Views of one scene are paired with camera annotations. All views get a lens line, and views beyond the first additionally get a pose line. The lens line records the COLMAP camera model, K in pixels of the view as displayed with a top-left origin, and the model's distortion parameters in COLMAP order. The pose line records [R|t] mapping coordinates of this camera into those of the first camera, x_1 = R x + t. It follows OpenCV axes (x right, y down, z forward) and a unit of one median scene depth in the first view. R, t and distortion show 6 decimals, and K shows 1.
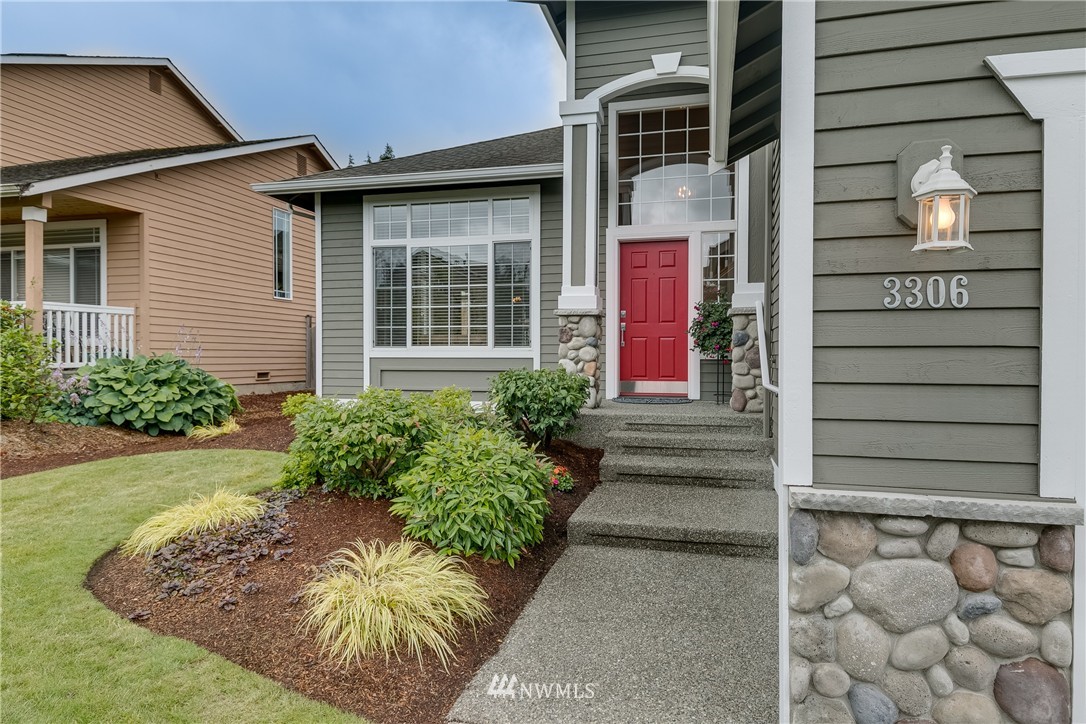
lens RADIAL K [[651.1, 0, 540.1], [0, 651.1, 360.6], [0, 0, 1]] dist [0.000339, -0.001500]
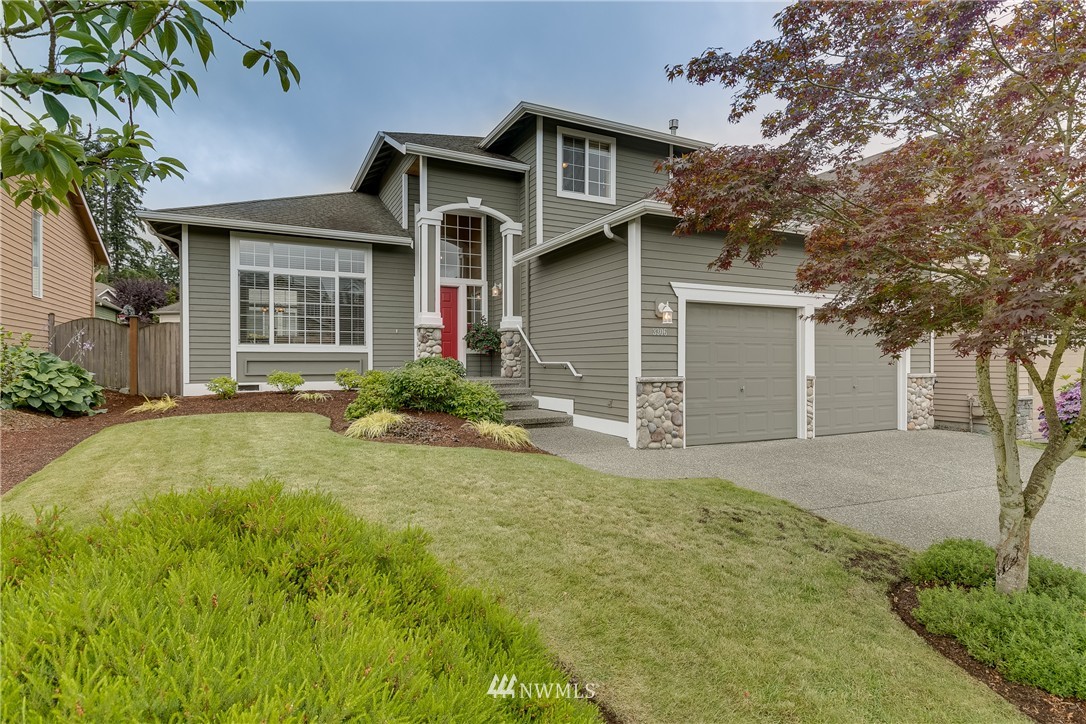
lens RADIAL K [[568.1, 0, 543.7], [0, 568.1, 362.2], [0, 0, 1]] dist [0.000481, -0.000058]
pose [[0.747645, -0.004080, 0.664086, -0.717602], [0.006372, 0.999979, -0.001030, 0.028068], [-0.664068, 0.005002, 0.747655, -0.381847]]
